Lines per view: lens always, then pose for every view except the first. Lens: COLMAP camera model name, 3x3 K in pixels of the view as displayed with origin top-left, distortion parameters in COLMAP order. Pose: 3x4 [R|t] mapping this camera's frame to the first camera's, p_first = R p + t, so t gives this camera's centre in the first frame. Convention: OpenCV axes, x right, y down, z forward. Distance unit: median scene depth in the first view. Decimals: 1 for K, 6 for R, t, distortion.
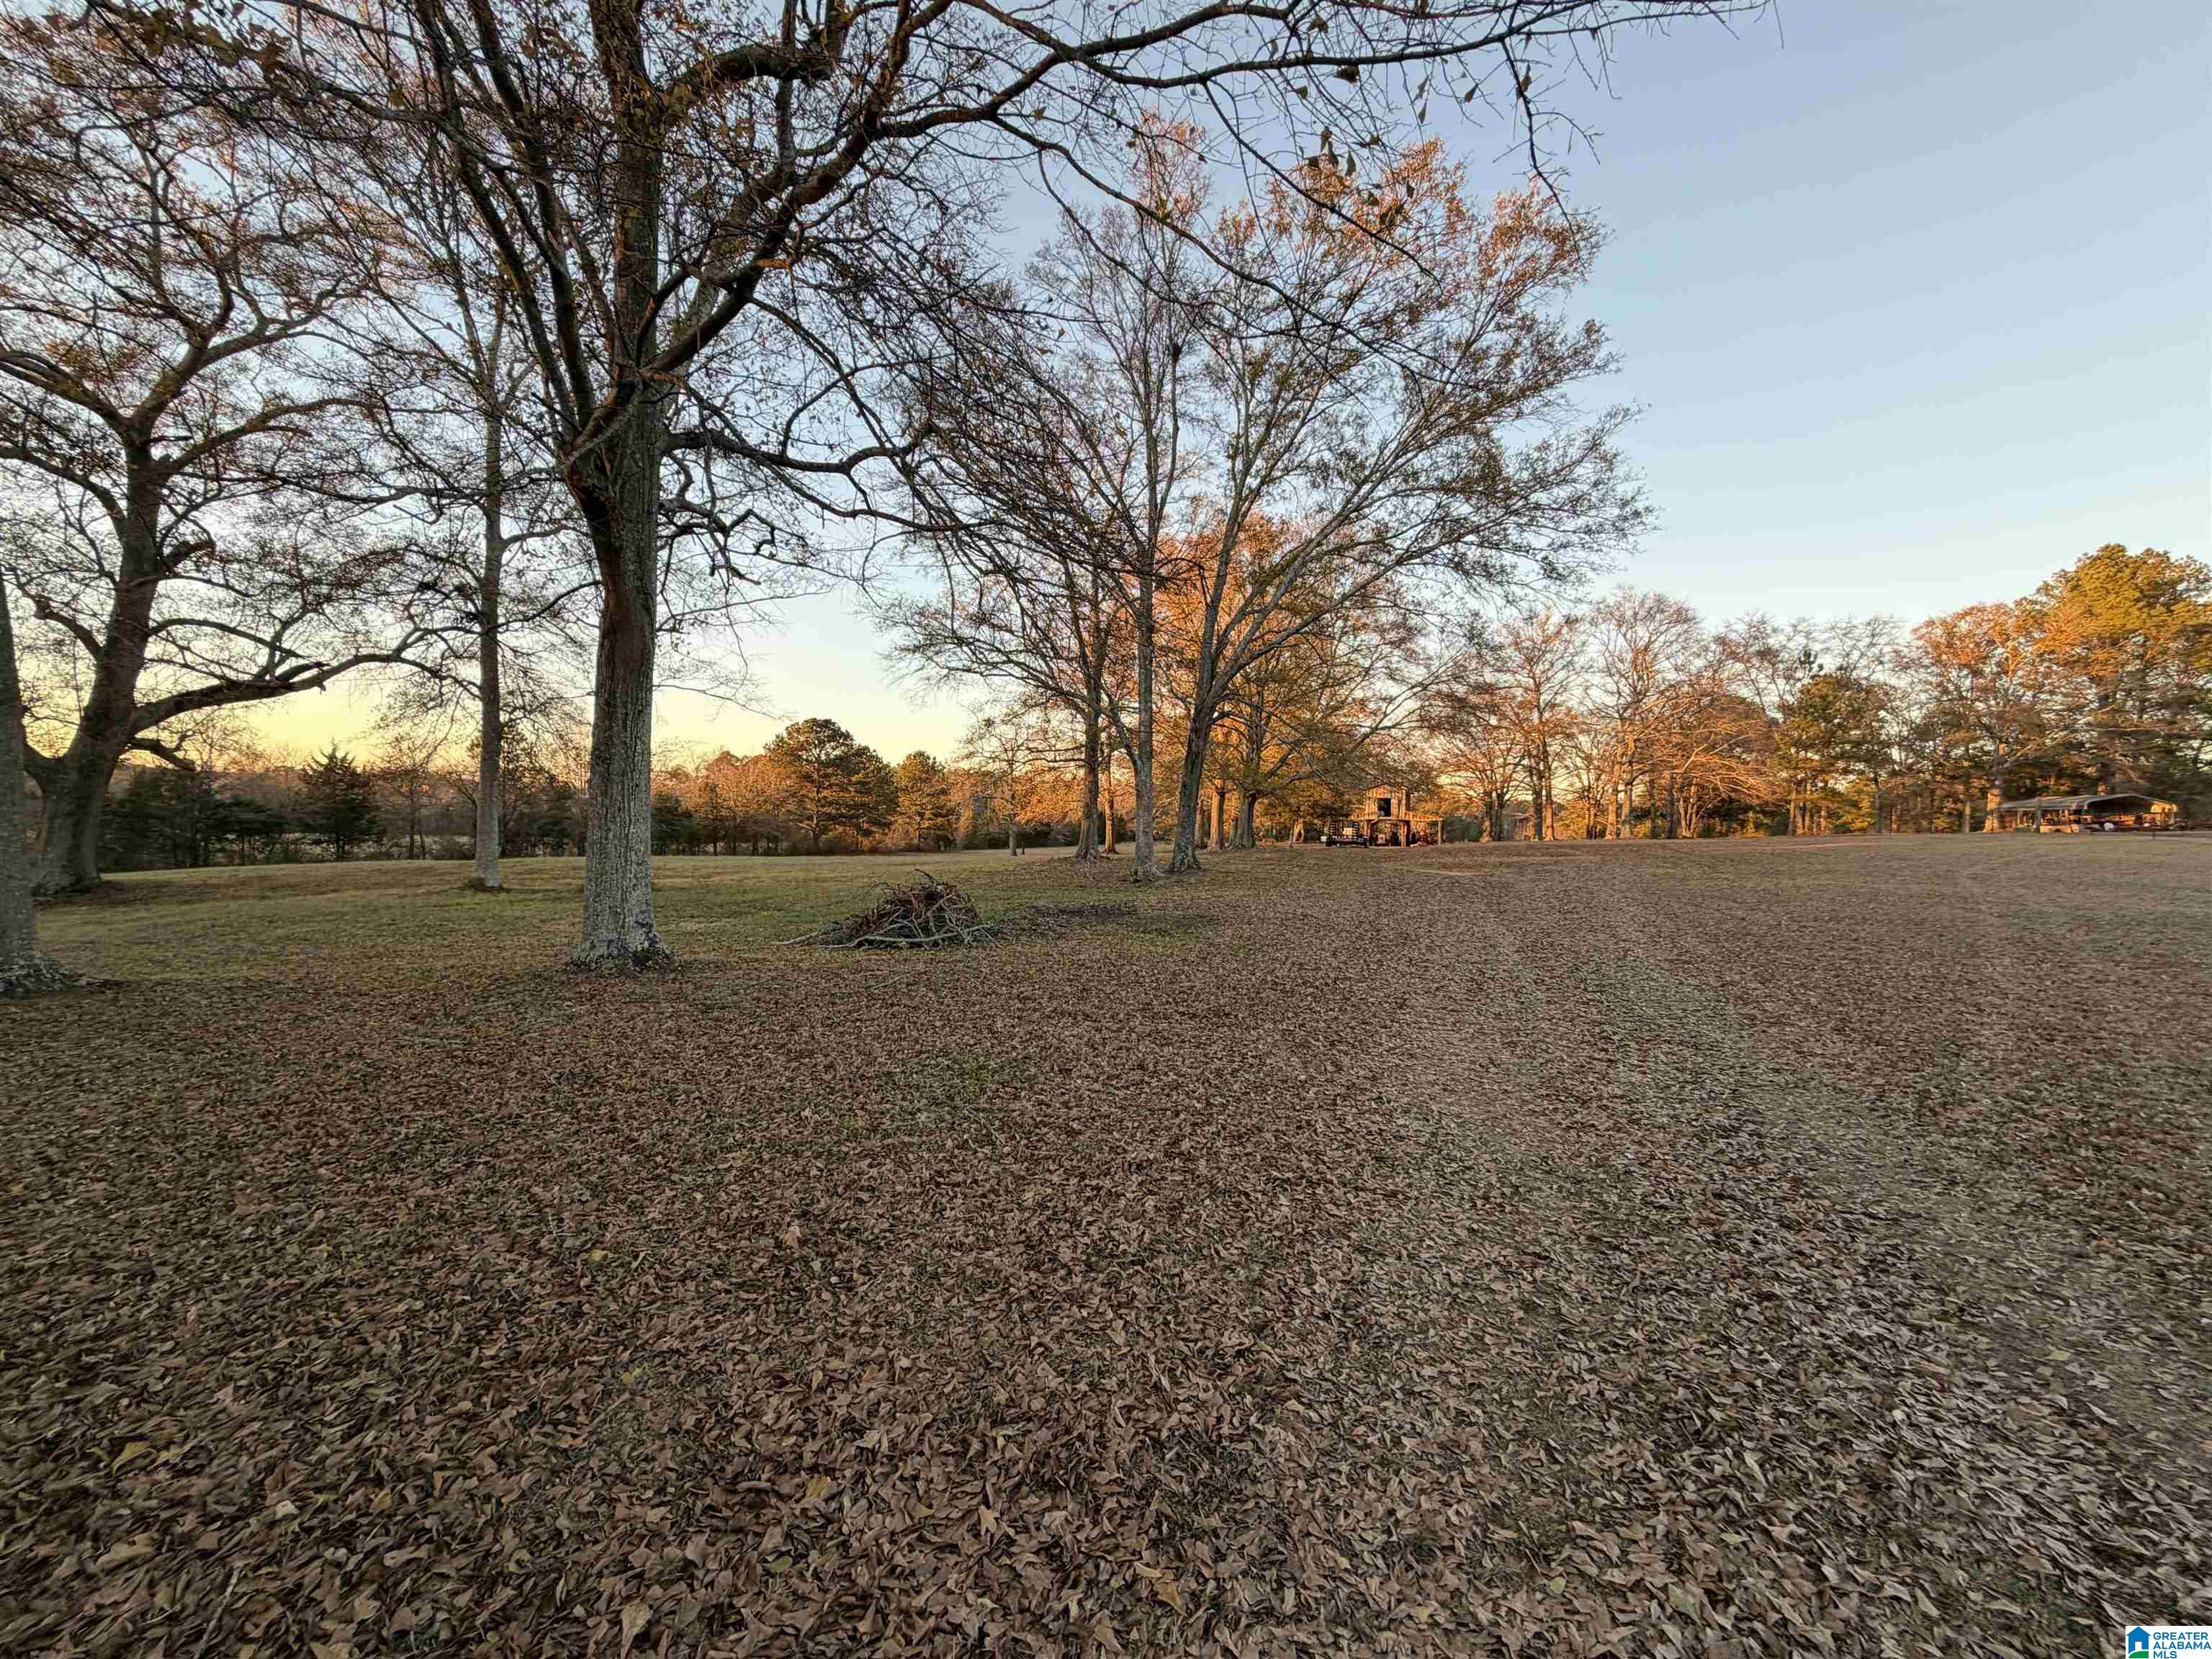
lens RADIAL K [[883.3, 0, 1109.0], [0, 883.3, 825.8], [0, 0, 1]] dist [-0.001314, 0.000651]
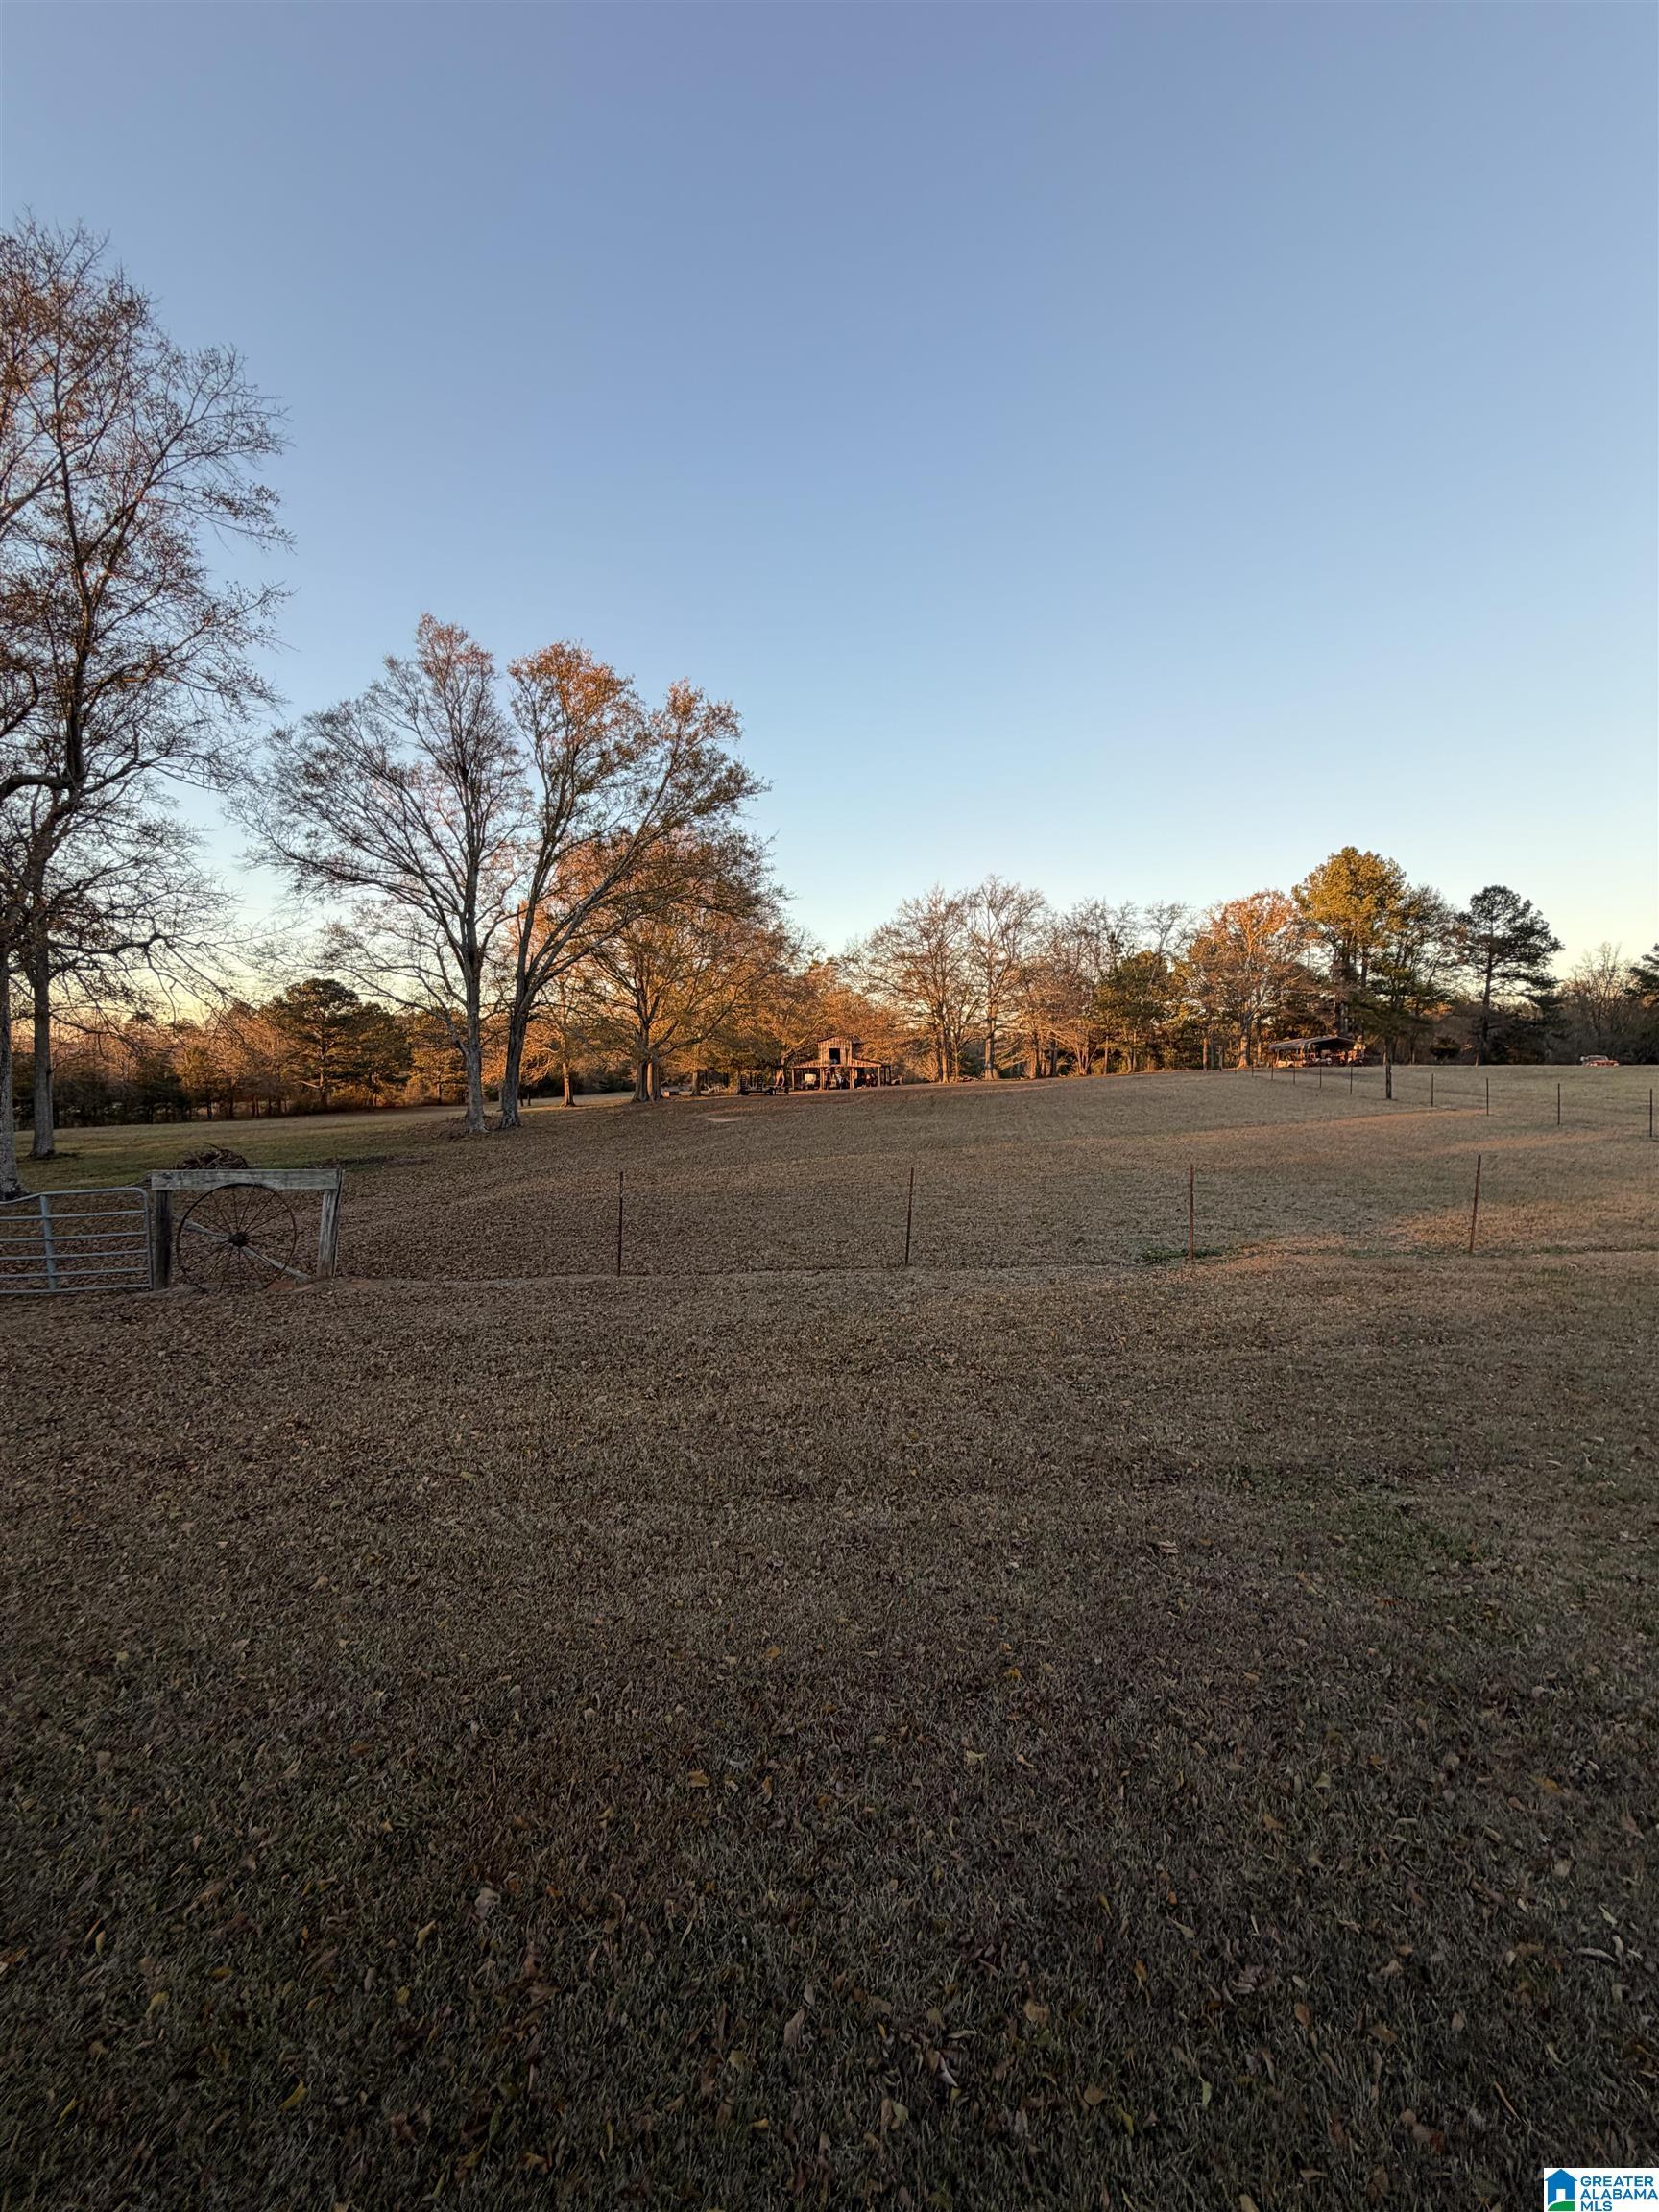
lens RADIAL K [[883.3, 0, 829.5], [0, 883.3, 1098.6], [0, 0, 1]] dist [-0.001314, 0.000651]
pose [[0.984693, -0.033333, 0.171081, 0.099792], [0.027317, 0.998927, 0.037397, -0.009169], [-0.172144, -0.032151, 0.984547, -0.145859]]
